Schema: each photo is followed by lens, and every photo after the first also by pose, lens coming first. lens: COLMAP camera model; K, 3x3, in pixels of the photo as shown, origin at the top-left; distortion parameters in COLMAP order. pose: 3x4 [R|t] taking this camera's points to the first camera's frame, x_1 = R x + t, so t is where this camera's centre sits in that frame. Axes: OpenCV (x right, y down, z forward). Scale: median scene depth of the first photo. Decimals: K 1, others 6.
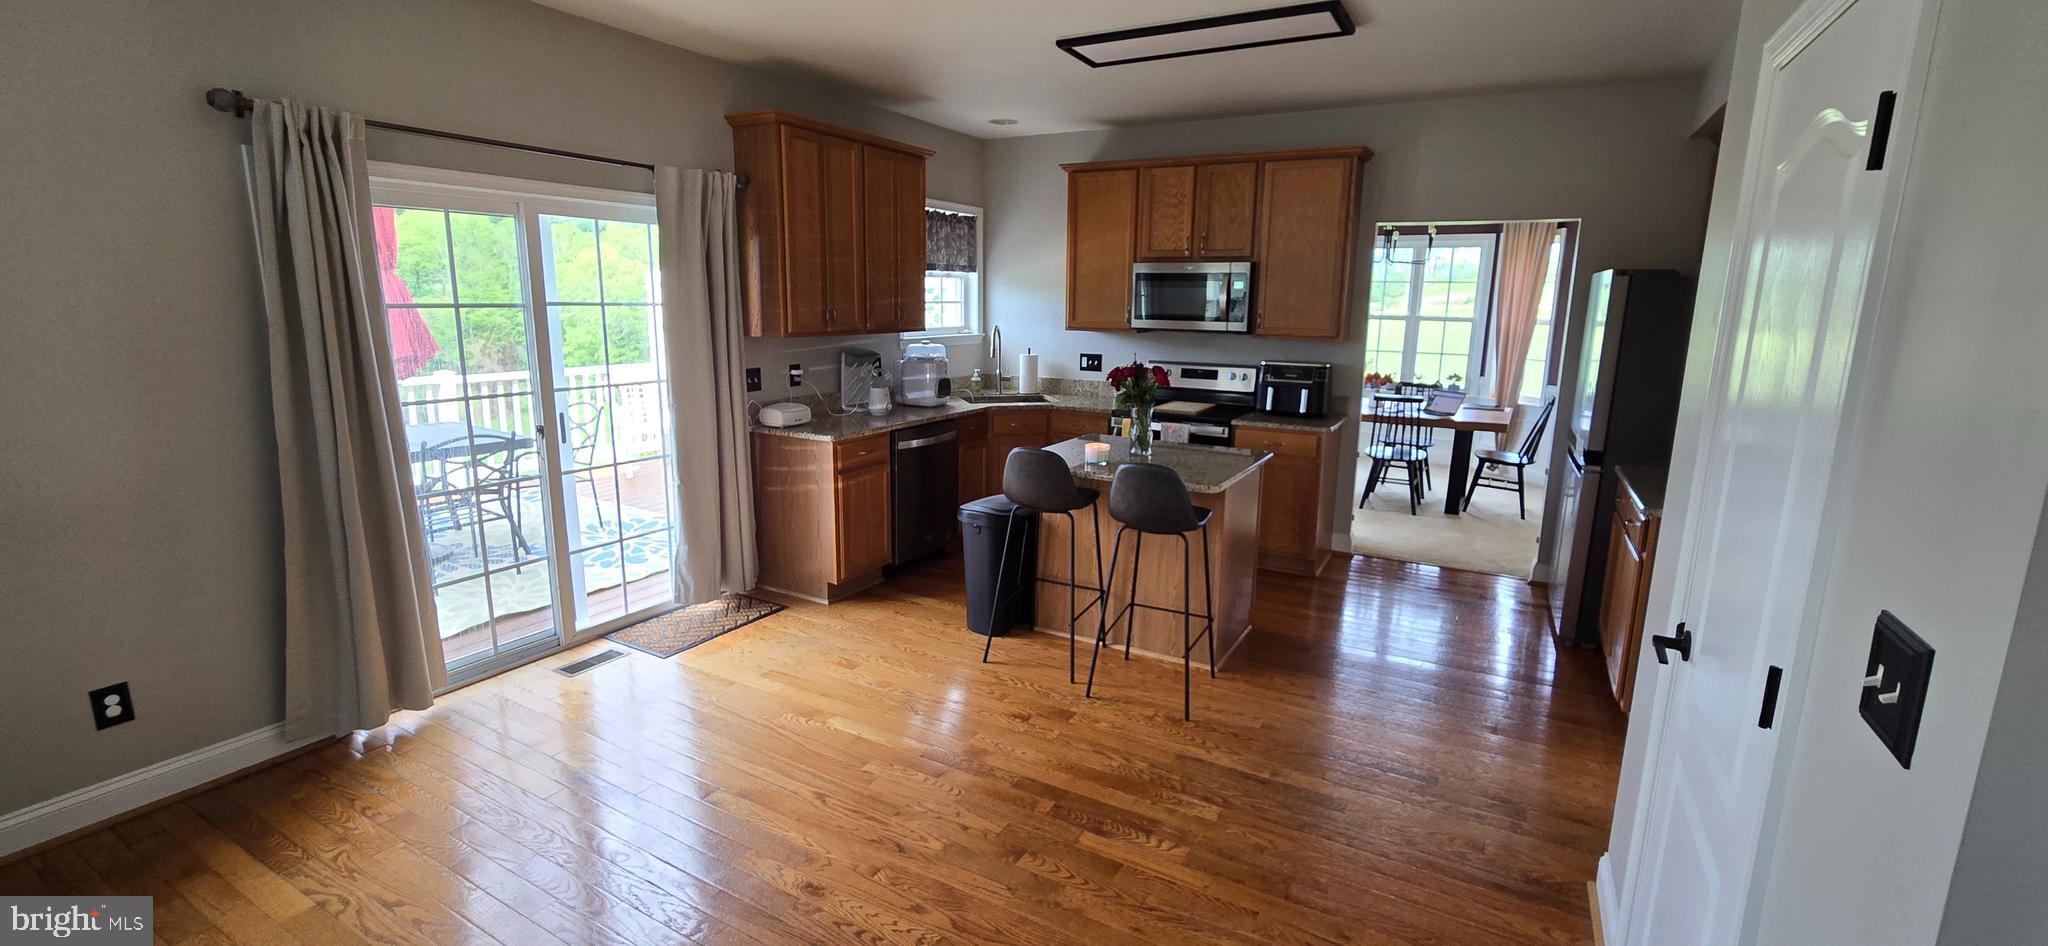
lens RADIAL K [[847.1, 0, 1027.9], [0, 847.1, 456.0], [0, 0, 1]] dist [-0.000628, -0.000047]
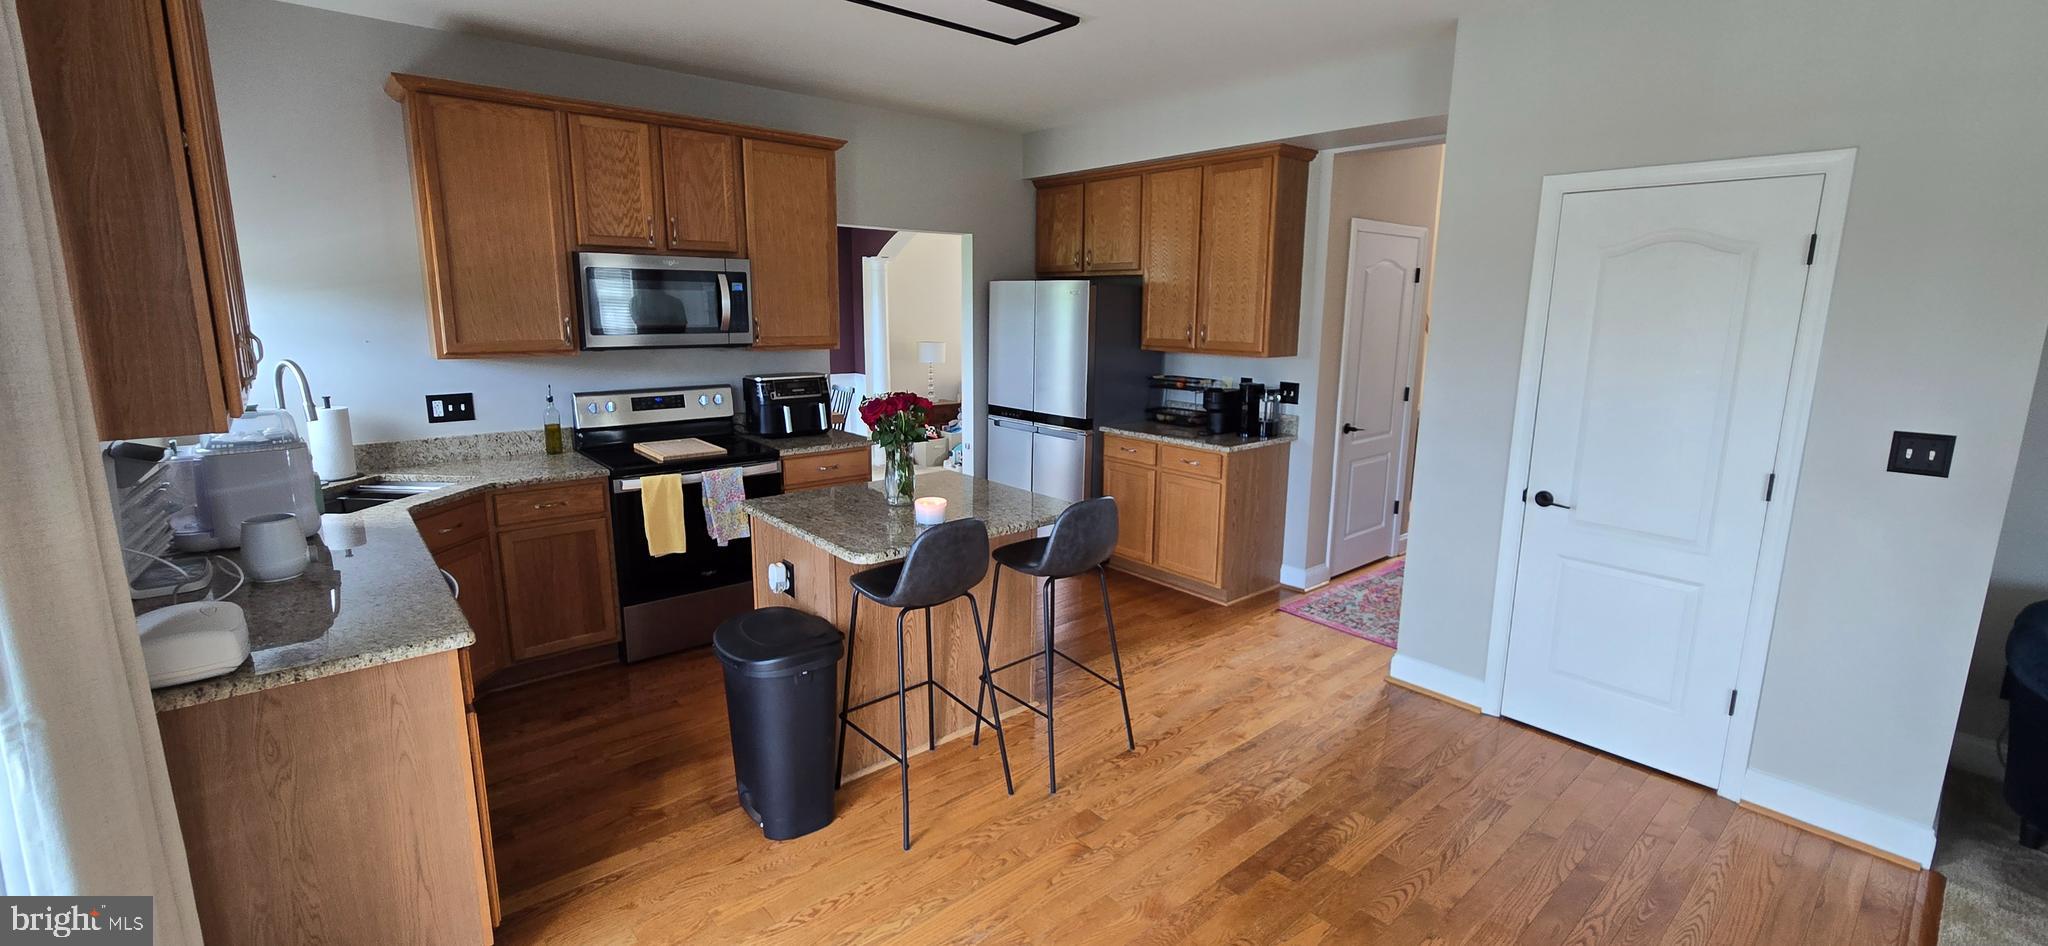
lens RADIAL K [[857.7, 0, 1026.3], [0, 857.7, 459.1], [0, 0, 1]] dist [-0.000984, -0.000040]
pose [[0.331491, -0.183725, 0.925397, -0.466829], [0.169849, 0.976451, 0.133018, -0.107337], [-0.928044, 0.113084, 0.354890, 0.490286]]
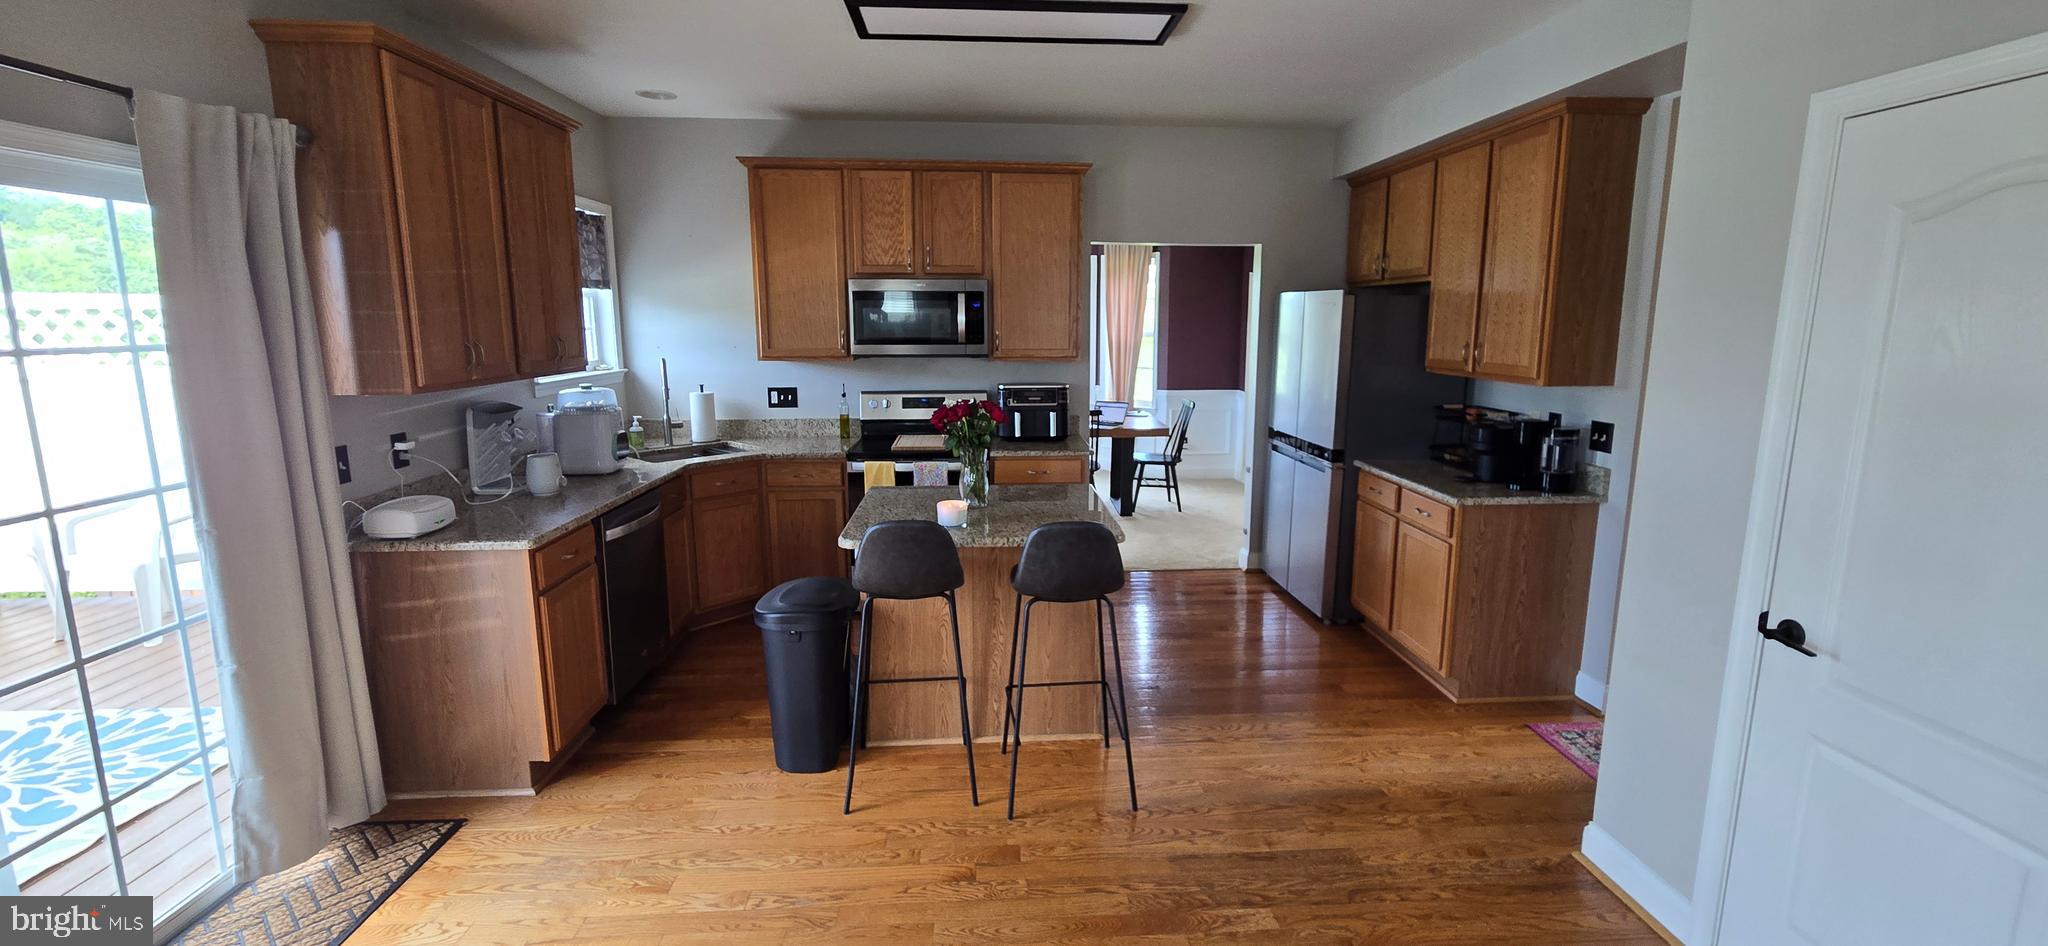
lens RADIAL K [[847.1, 0, 1027.9], [0, 847.1, 456.0], [0, 0, 1]] dist [-0.000628, -0.000047]
pose [[0.838134, -0.103128, 0.535627, -0.220815], [0.112997, 0.993490, 0.014468, -0.047349], [-0.533632, 0.048398, 0.844330, 0.211279]]
